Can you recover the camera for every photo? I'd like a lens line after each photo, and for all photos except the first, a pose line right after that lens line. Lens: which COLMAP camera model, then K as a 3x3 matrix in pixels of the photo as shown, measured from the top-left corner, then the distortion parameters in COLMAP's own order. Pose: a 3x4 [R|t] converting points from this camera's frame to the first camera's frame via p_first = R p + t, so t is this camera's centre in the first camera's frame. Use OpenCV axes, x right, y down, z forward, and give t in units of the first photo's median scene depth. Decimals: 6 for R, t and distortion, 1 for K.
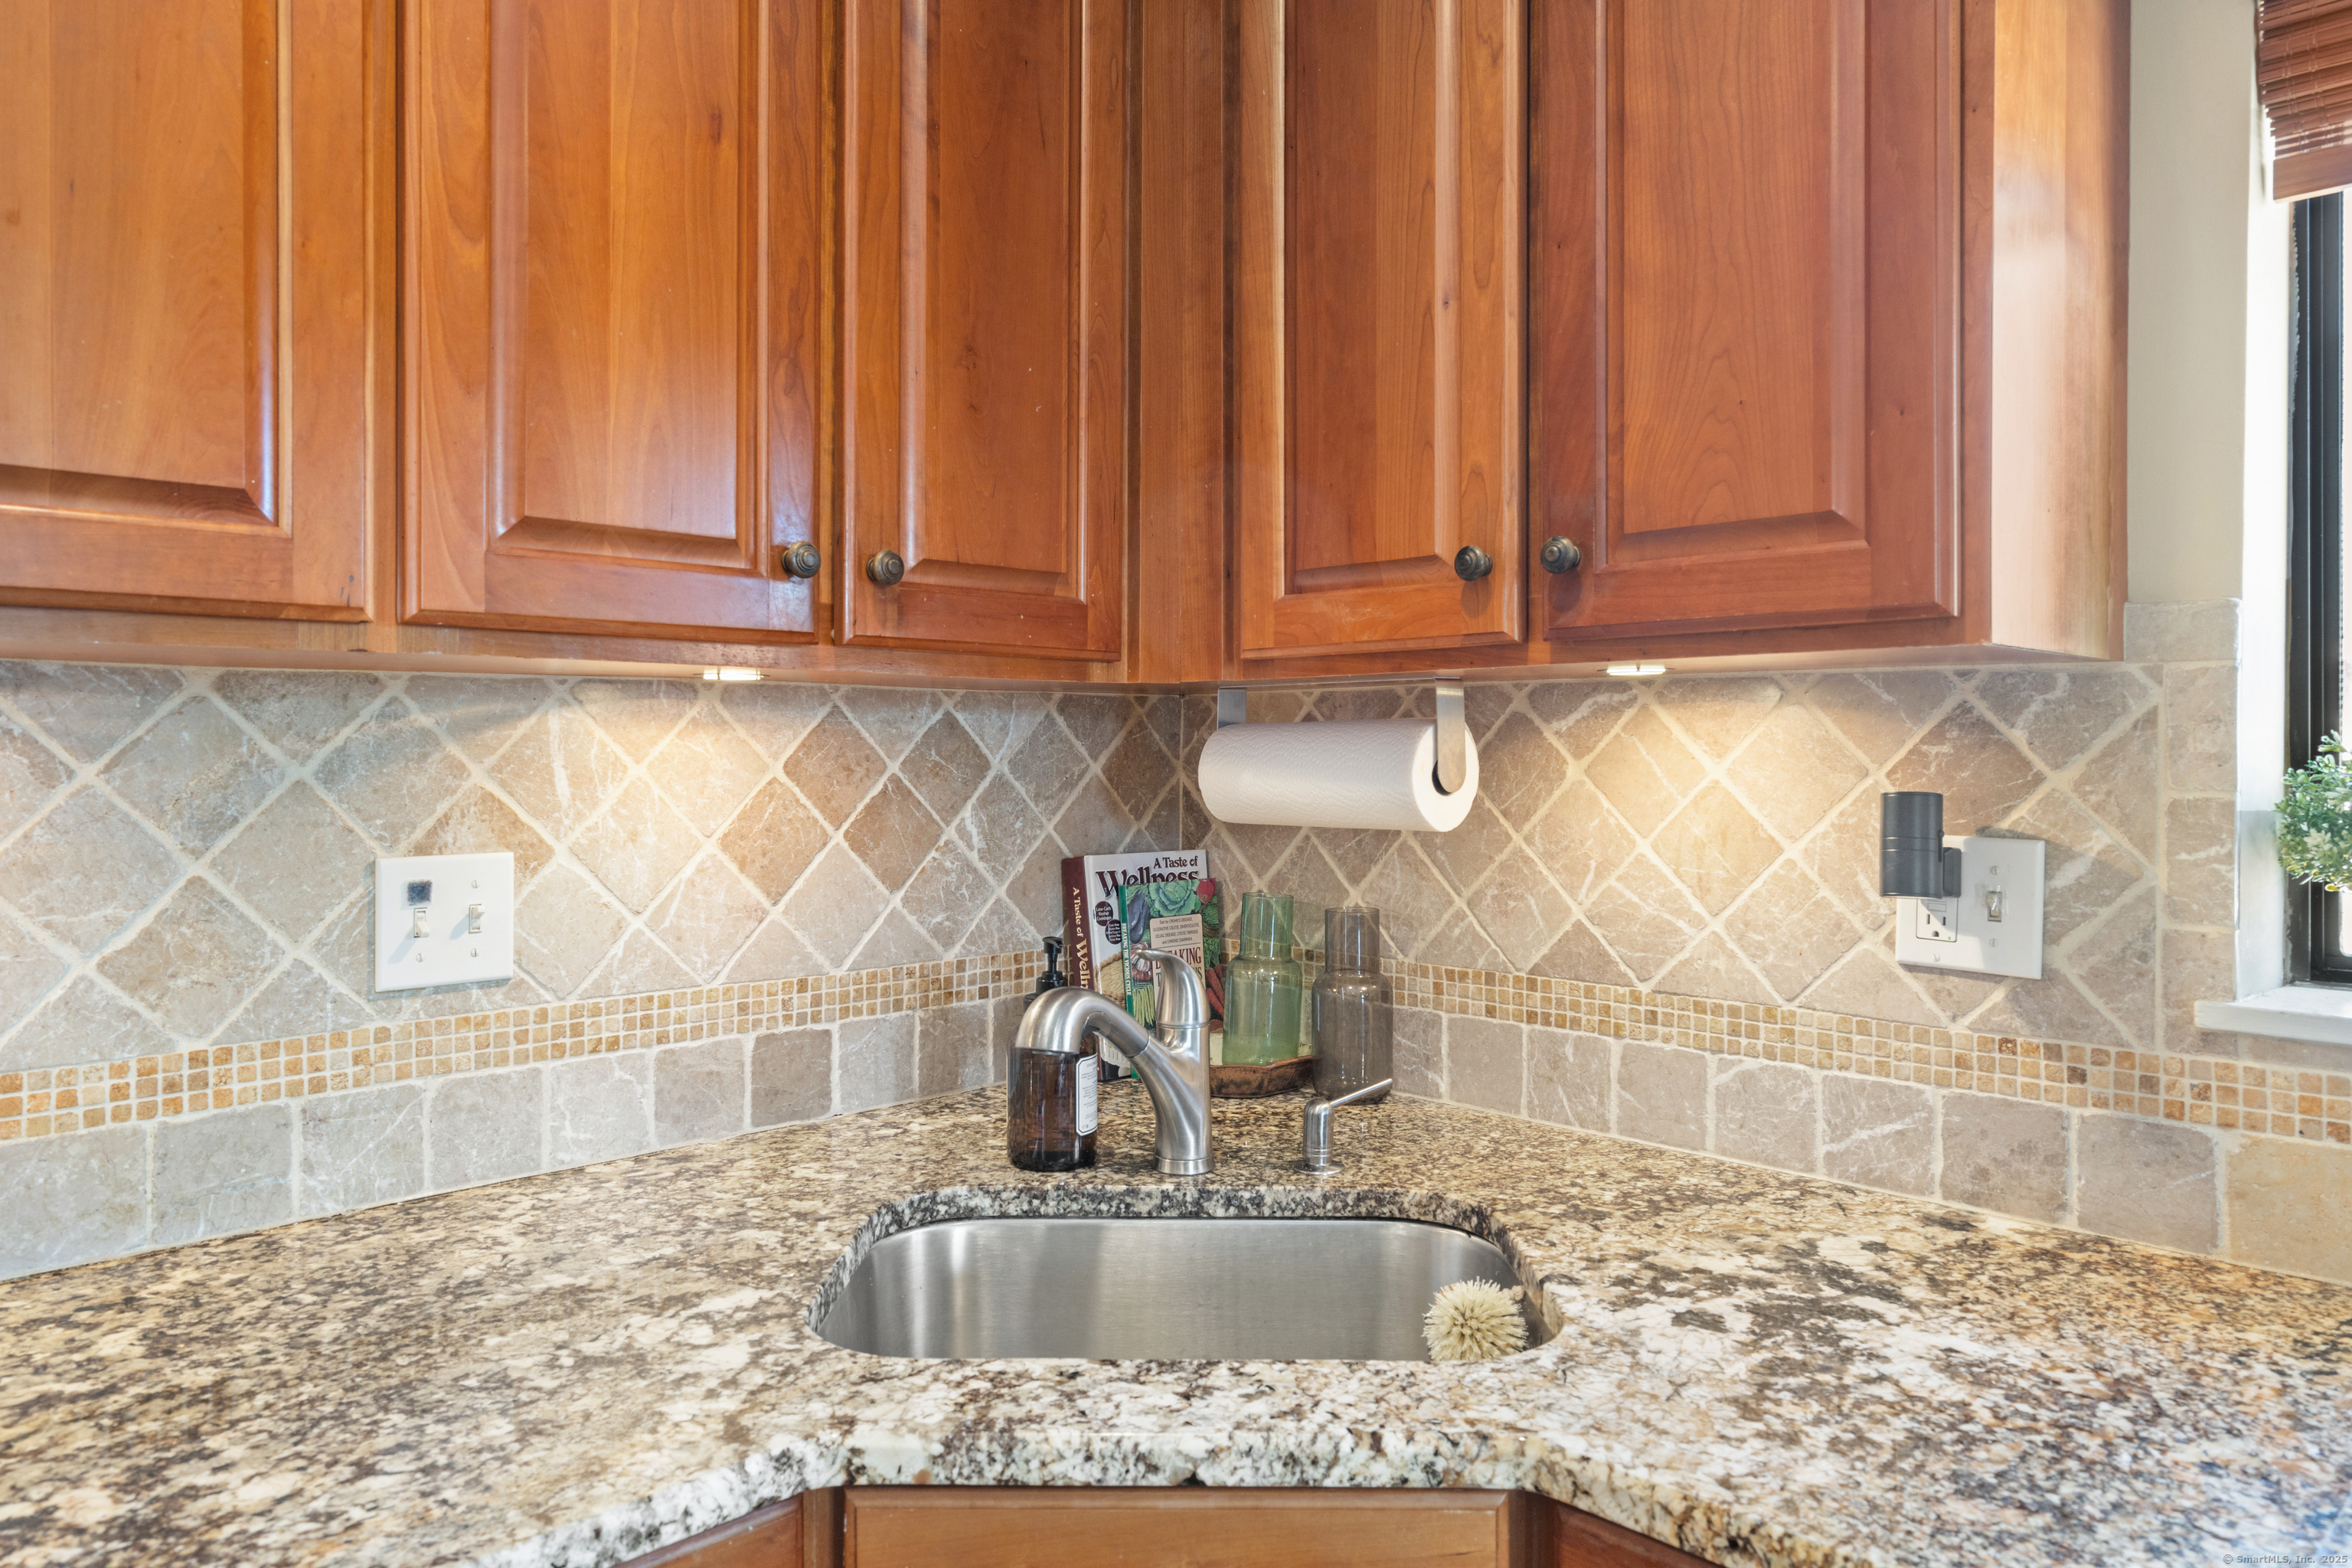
lens RADIAL K [[1548.9, 0, 1166.0], [0, 1548.9, 752.2], [0, 0, 1]] dist [0.006136, 0.001408]
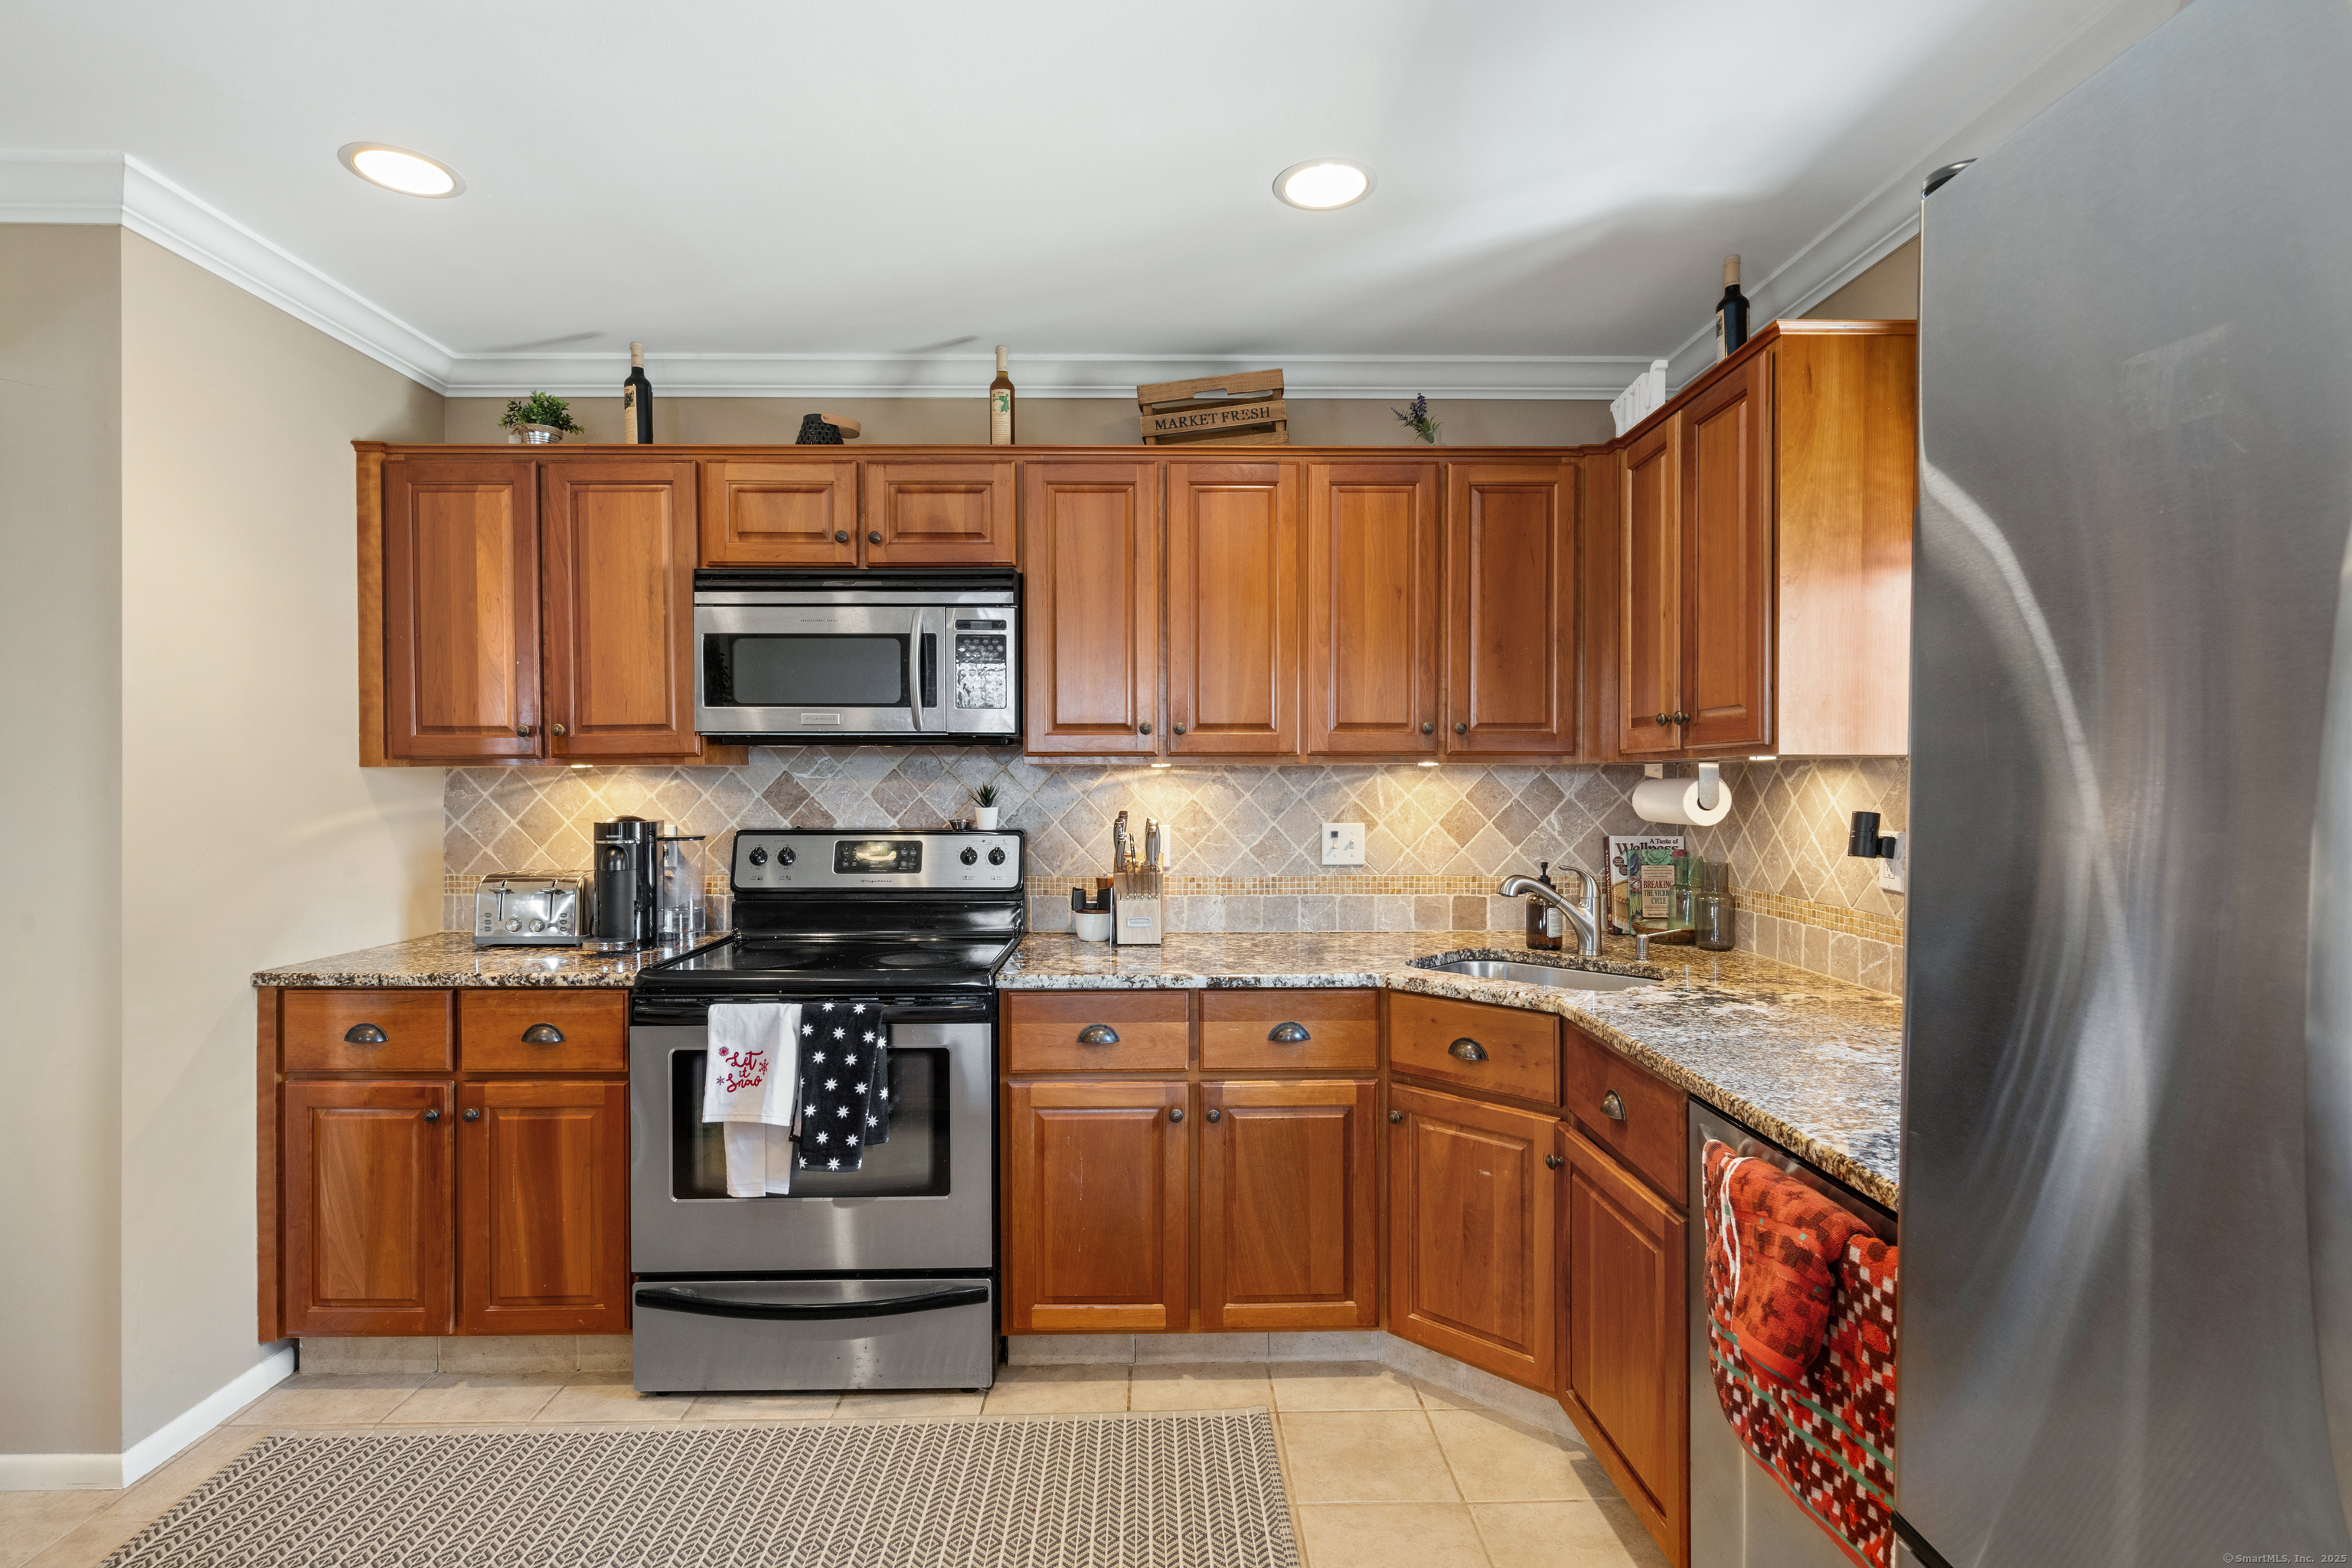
lens RADIAL K [[1151.9, 0, 1176.0], [0, 1151.9, 784.0], [0, 0, 1]] dist [0.003863, 0.001072]
pose [[0.722411, 0.002438, -0.691459, 0.865075], [-0.001180, 0.999997, 0.002293, -0.015989], [0.691462, -0.000840, 0.722412, -0.871947]]
